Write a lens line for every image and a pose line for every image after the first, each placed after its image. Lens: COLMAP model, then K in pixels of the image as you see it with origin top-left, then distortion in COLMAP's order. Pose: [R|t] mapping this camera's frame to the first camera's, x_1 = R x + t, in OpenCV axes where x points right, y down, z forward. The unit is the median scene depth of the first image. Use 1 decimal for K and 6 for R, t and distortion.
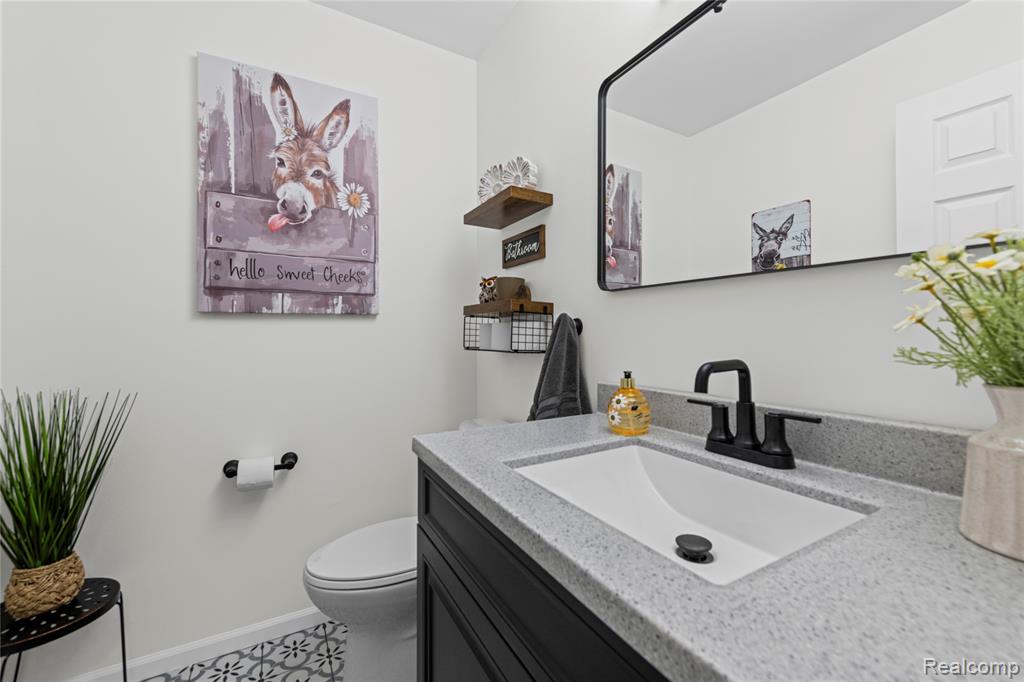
lens RADIAL K [[417.9, 0, 512.8], [0, 417.9, 337.2], [0, 0, 1]] dist [0.009976, 0.000004]
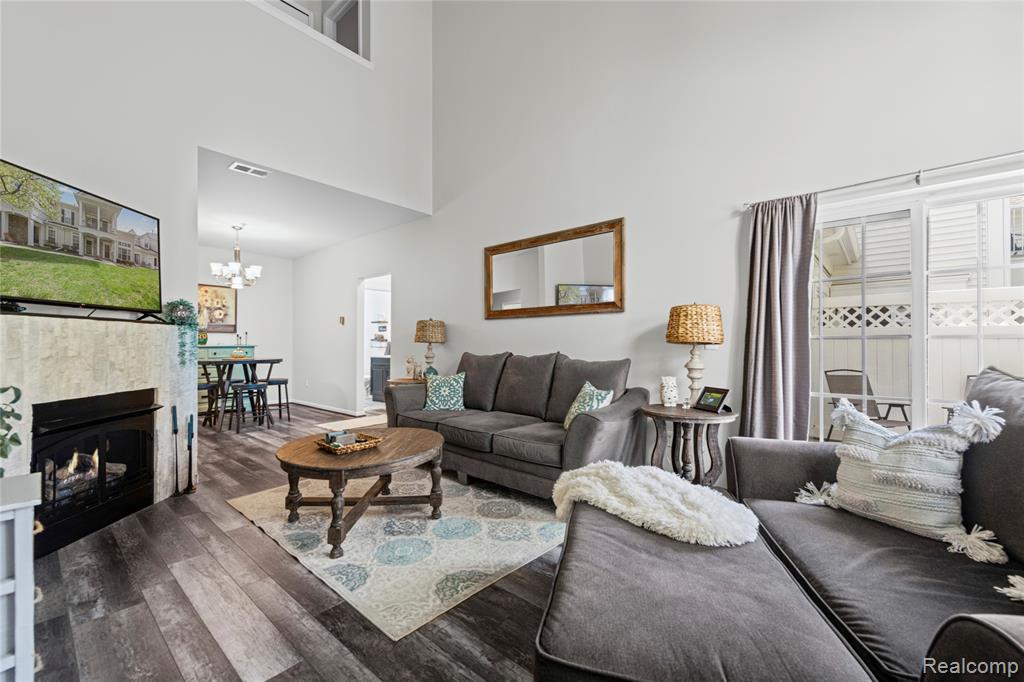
lens RADIAL K [[417.9, 0, 518.0], [0, 417.9, 331.1], [0, 0, 1]] dist [0.009976, 0.000004]
pose [[0.942356, 0.011278, 0.334421, -0.141911], [0.000608, 0.999372, -0.035416, 0.015124], [-0.334611, 0.033578, 0.941758, -4.997785]]
